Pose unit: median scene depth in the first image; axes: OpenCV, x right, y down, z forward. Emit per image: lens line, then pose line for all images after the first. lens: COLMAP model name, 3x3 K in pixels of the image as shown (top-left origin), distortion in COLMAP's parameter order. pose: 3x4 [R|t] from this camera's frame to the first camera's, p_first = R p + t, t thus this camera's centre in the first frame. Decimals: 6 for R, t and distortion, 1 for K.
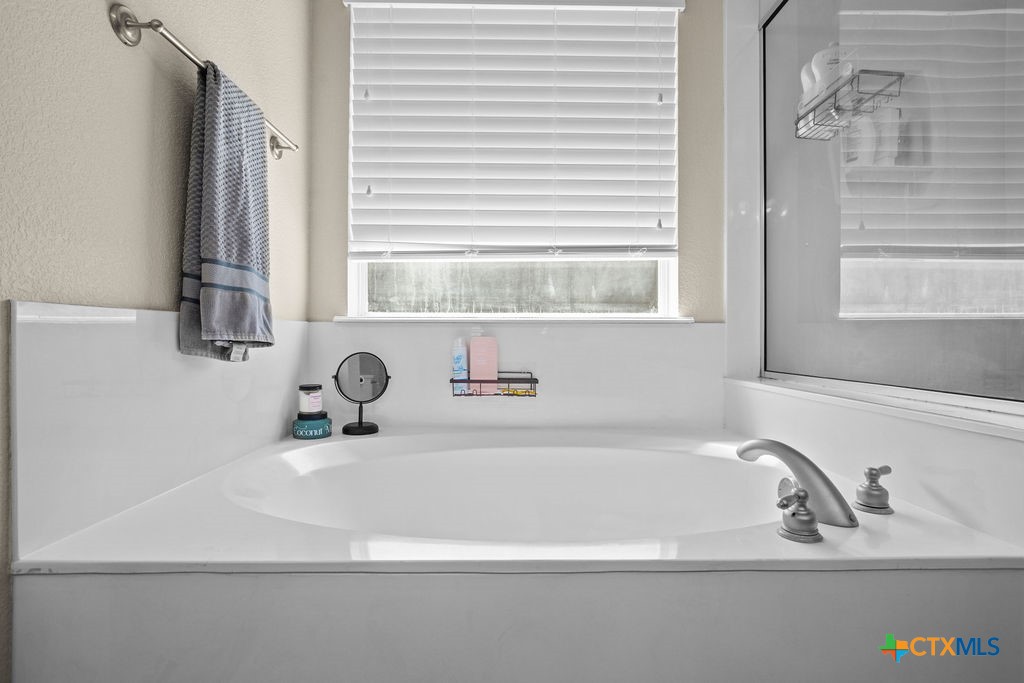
lens RADIAL K [[496.2, 0, 512.0], [0, 496.2, 341.5], [0, 0, 1]] dist [-0.014045, -0.000805]
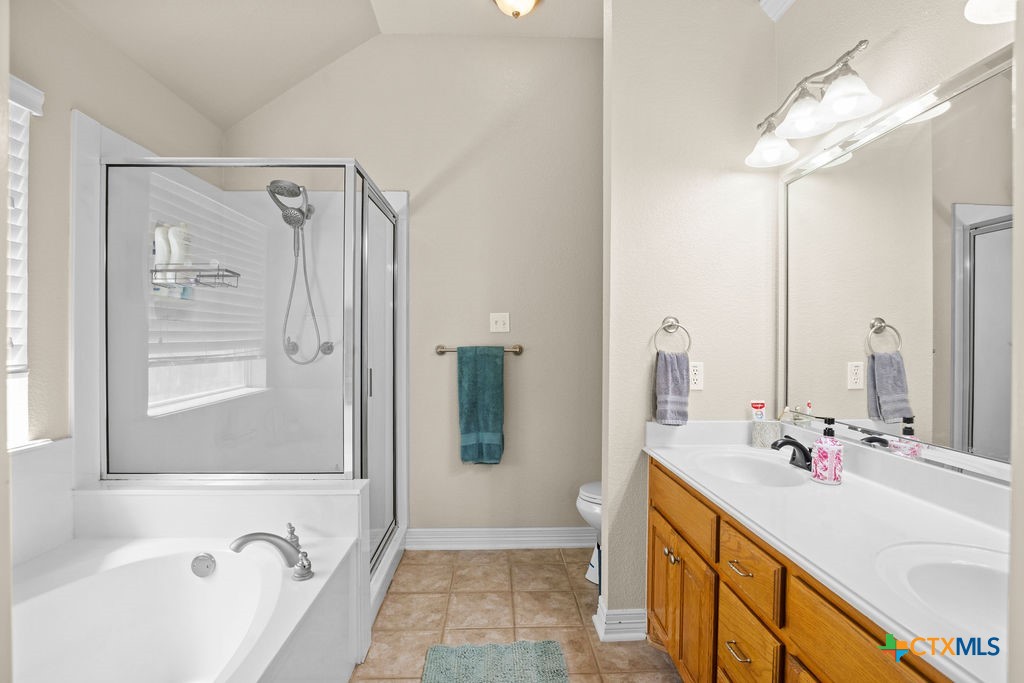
lens RADIAL K [[496.2, 0, 512.0], [0, 496.2, 341.5], [0, 0, 1]] dist [-0.014045, -0.000805]
pose [[-0.022975, -0.006623, 0.999714, -0.606570], [0.003837, 0.999970, 0.006713, -0.239599], [-0.999729, 0.003990, -0.022949, 0.107937]]
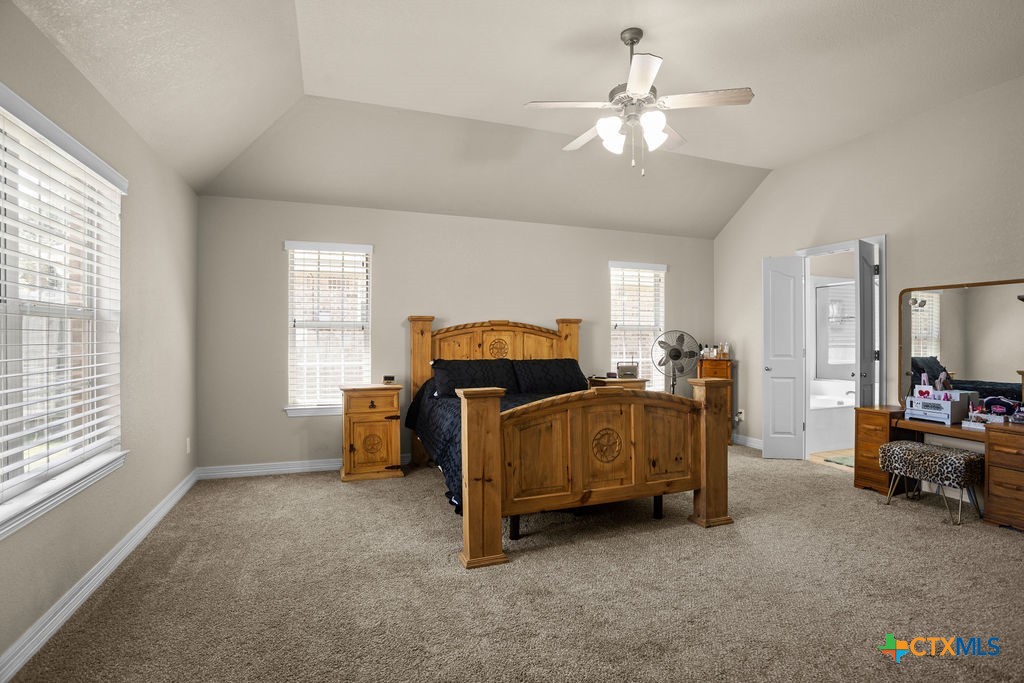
lens RADIAL K [[496.2, 0, 512.0], [0, 496.2, 341.5], [0, 0, 1]] dist [-0.014045, -0.000805]
pose [[0.942332, -0.006352, 0.334620, -2.957487], [0.005726, 0.999980, 0.002858, -0.243271], [-0.334631, -0.000777, 0.942349, -1.802161]]
